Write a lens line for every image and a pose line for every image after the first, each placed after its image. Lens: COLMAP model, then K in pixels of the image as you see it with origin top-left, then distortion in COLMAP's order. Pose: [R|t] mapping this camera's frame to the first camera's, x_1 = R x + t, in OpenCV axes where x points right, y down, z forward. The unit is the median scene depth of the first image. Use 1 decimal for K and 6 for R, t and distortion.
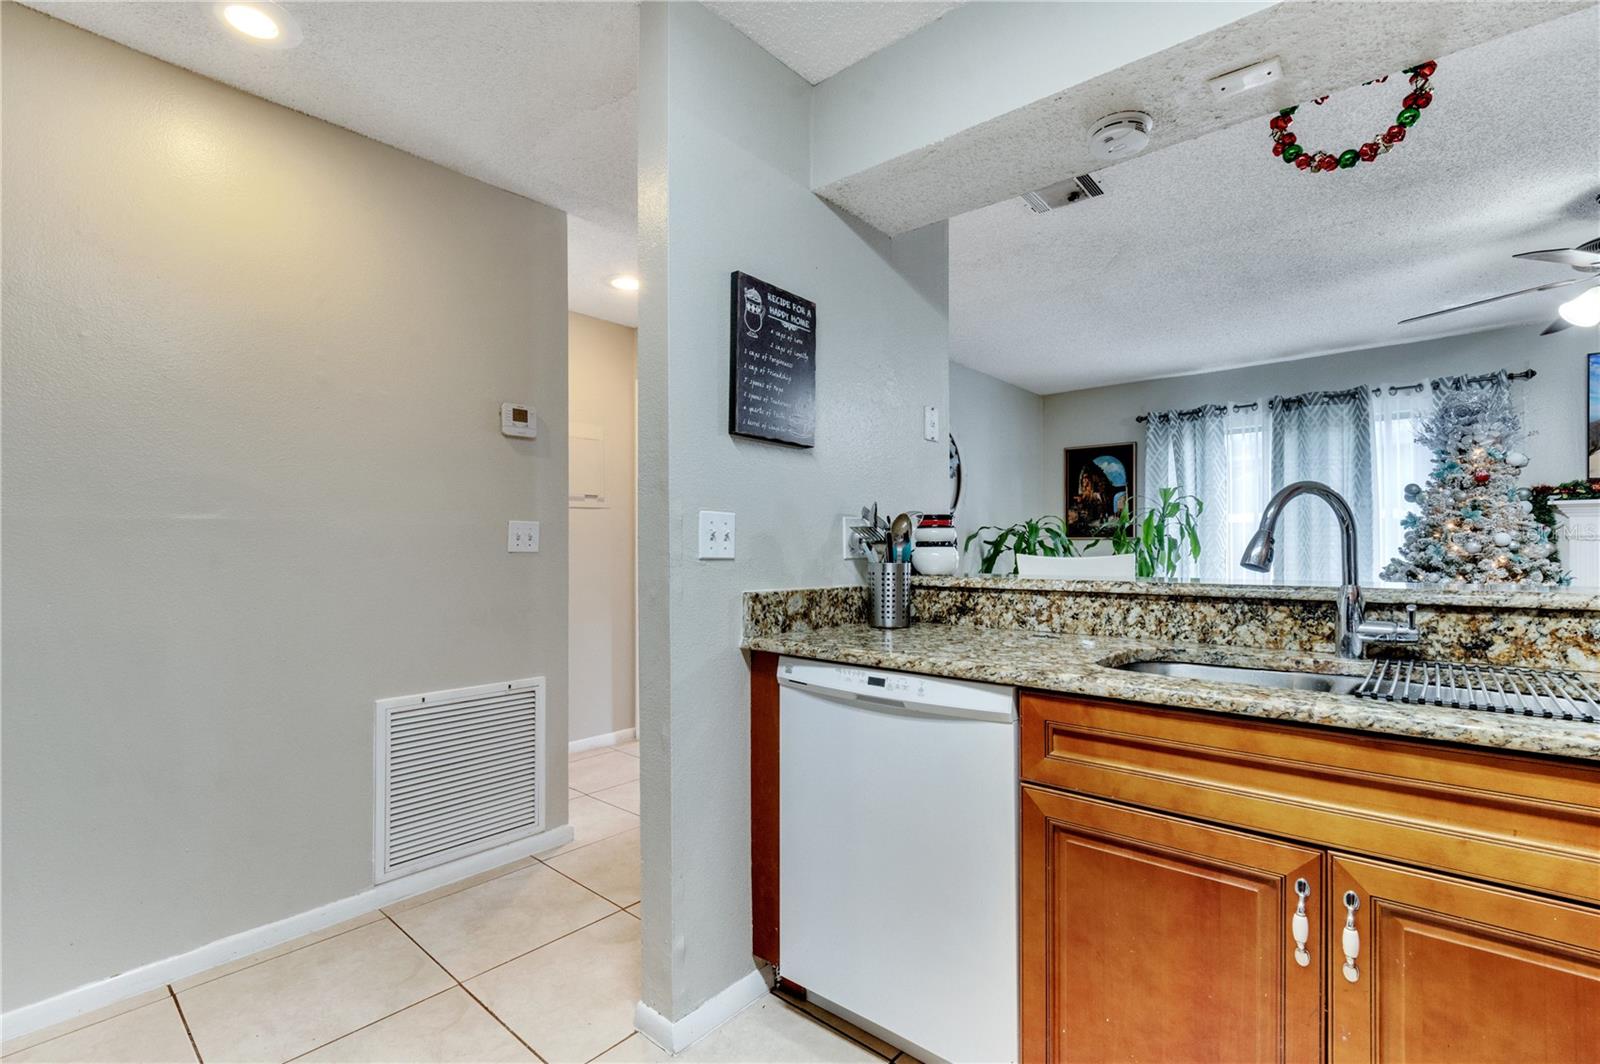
lens RADIAL K [[718.8, 0, 805.8], [0, 718.8, 544.2], [0, 0, 1]] dist [-0.001238, -0.000289]
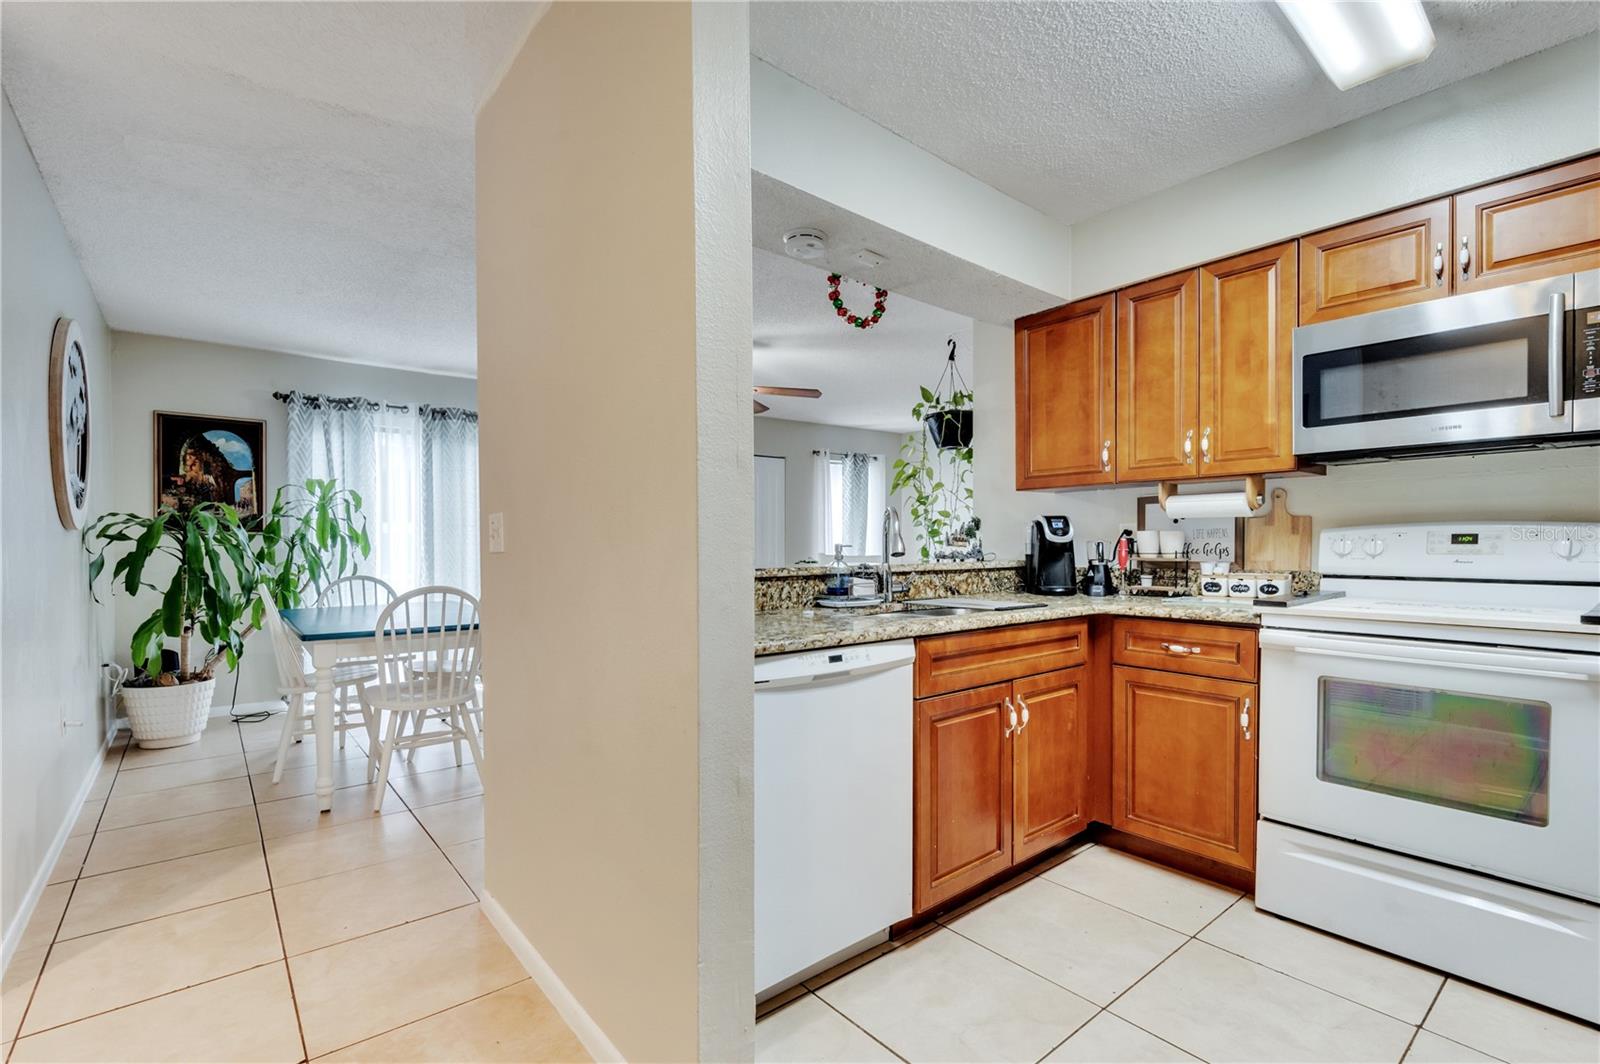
lens RADIAL K [[716.5, 0, 793.3], [0, 716.5, 557.0], [0, 0, 1]] dist [0.008398, -0.008237]
pose [[0.171222, -0.016435, 0.985095, -0.330832], [-0.004382, 0.999838, 0.017442, 0.002797], [-0.985223, -0.007303, 0.171122, 0.277263]]
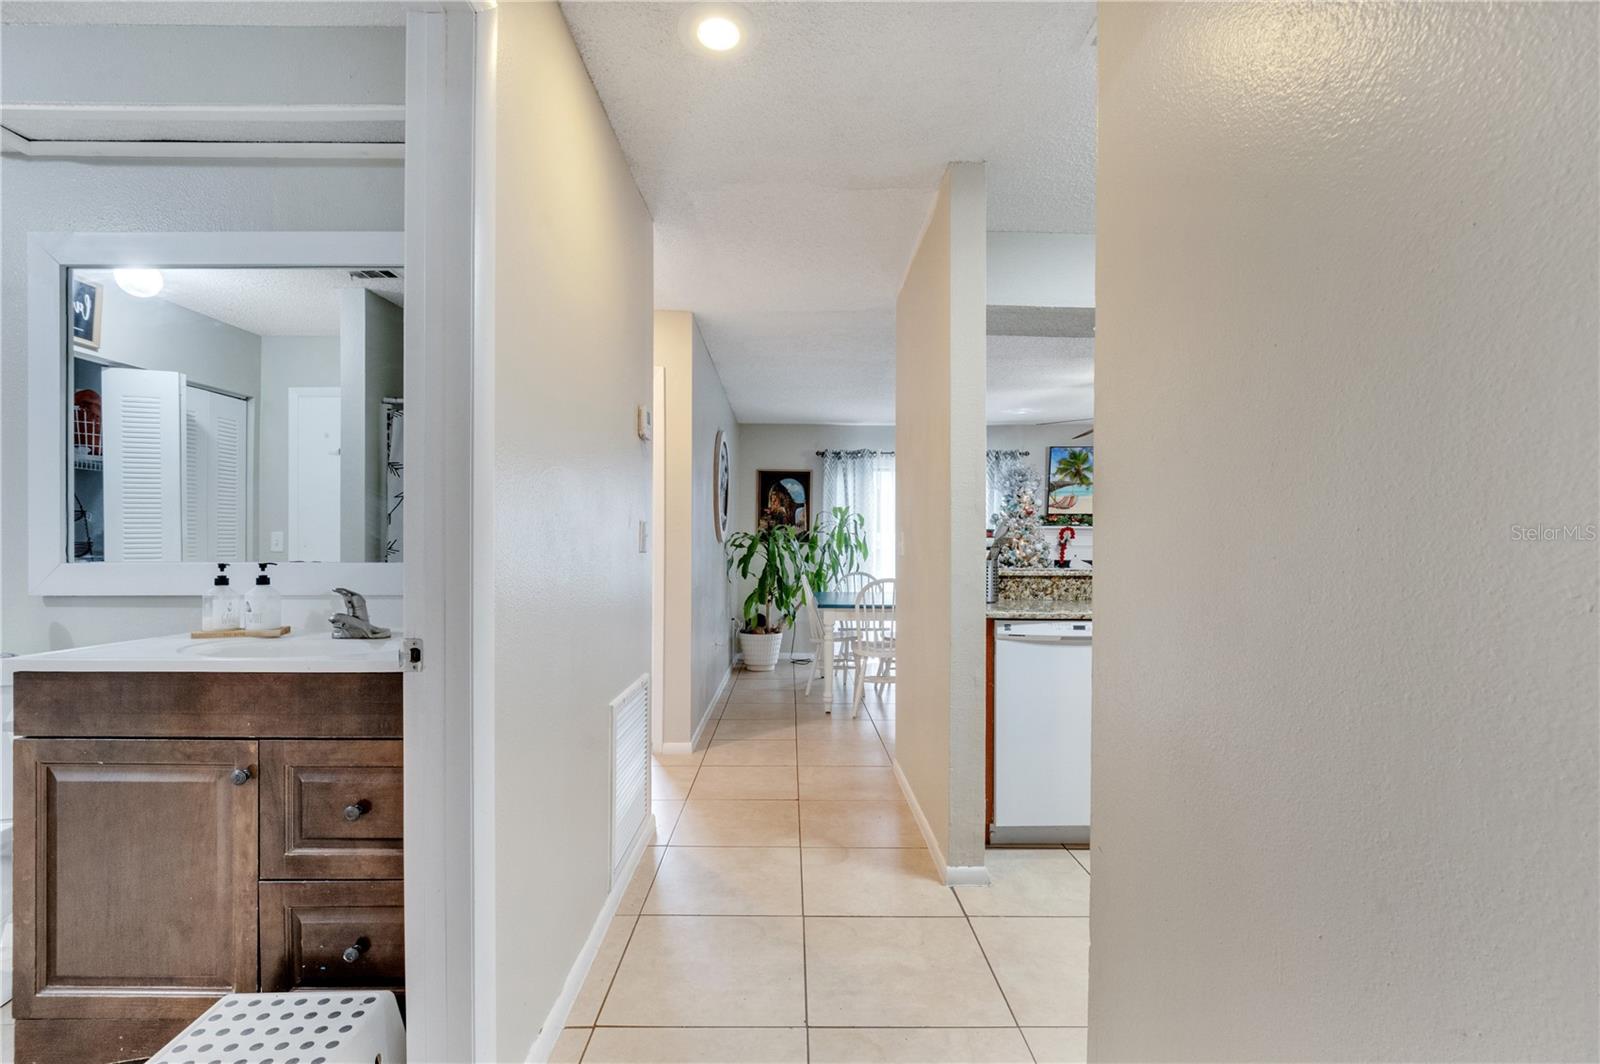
lens RADIAL K [[705.2, 0, 799.5], [0, 705.2, 555.7], [0, 0, 1]] dist [0.001379, -0.005810]
pose [[0.749467, 0.001164, 0.662041, -0.489958], [-0.010189, 0.999900, 0.009776, 0.002266], [-0.661963, -0.014073, 0.749404, 0.054427]]
